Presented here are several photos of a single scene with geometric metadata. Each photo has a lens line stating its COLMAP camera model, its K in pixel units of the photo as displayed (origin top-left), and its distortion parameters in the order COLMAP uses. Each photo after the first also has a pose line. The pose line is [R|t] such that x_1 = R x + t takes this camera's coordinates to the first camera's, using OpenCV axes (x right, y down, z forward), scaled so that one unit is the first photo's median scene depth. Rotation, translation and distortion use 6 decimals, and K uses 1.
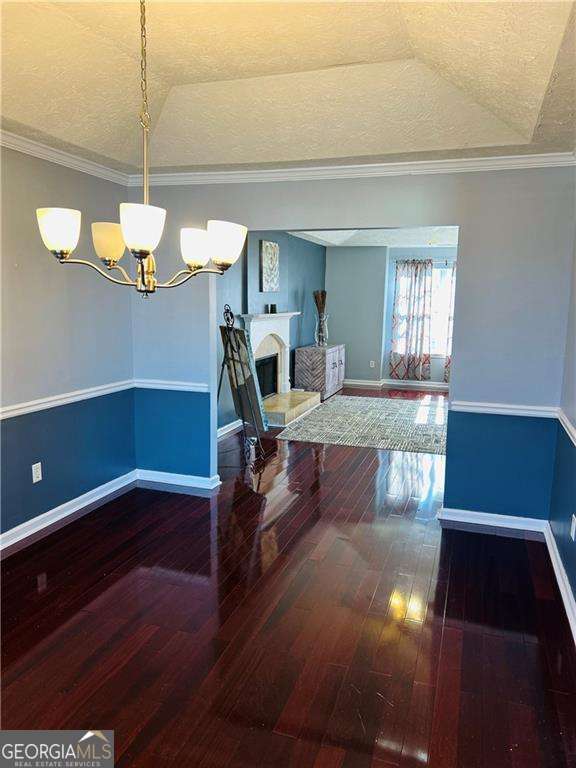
lens RADIAL K [[573.7, 0, 279.3], [0, 573.7, 391.5], [0, 0, 1]] dist [0.048990, -0.052423]
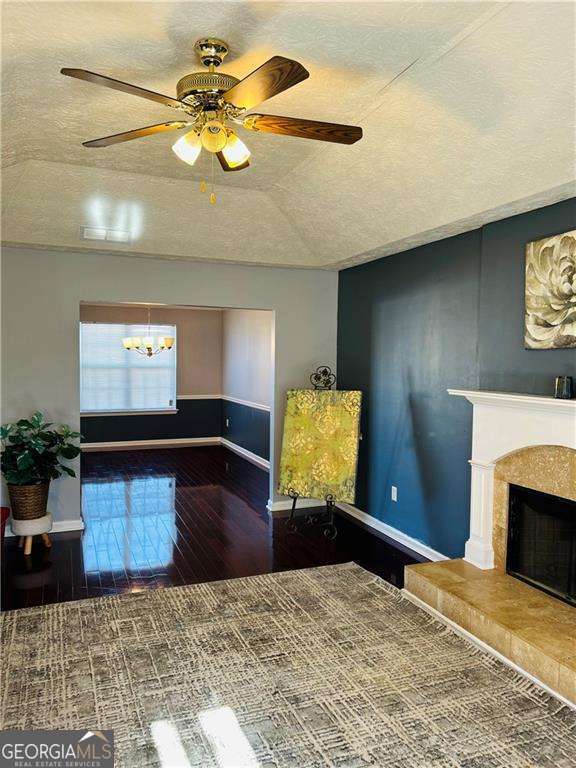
lens RADIAL K [[573.7, 0, 294.8], [0, 573.7, 368.5], [0, 0, 1]] dist [0.048990, -0.052423]
pose [[-0.742500, -0.007734, -0.669802, 0.313756], [-0.128117, 0.983113, 0.130670, -0.141364], [0.657480, 0.182836, -0.730952, 0.890183]]
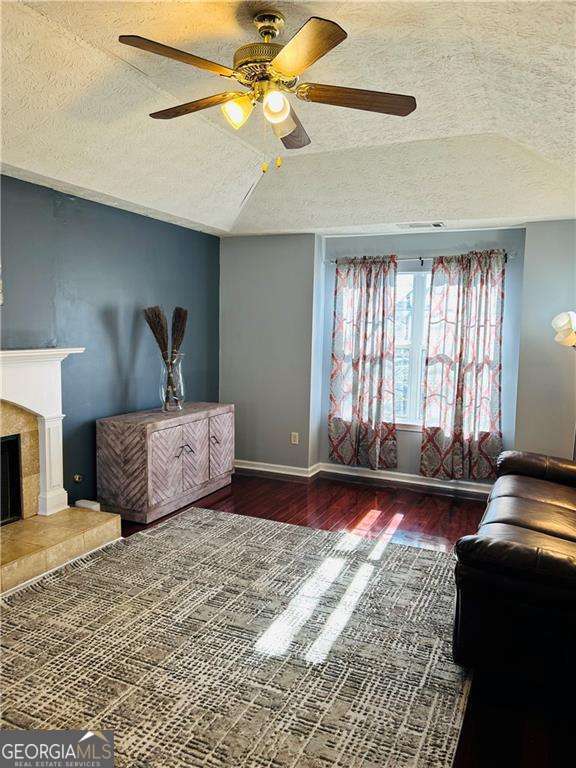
lens RADIAL K [[573.7, 0, 285.6], [0, 573.7, 375.7], [0, 0, 1]] dist [0.048990, -0.052423]
pose [[0.995369, 0.010502, -0.095547, 0.211659], [-0.018349, 0.996495, -0.081616, -0.064455], [0.094355, 0.082992, 0.992073, 0.439030]]
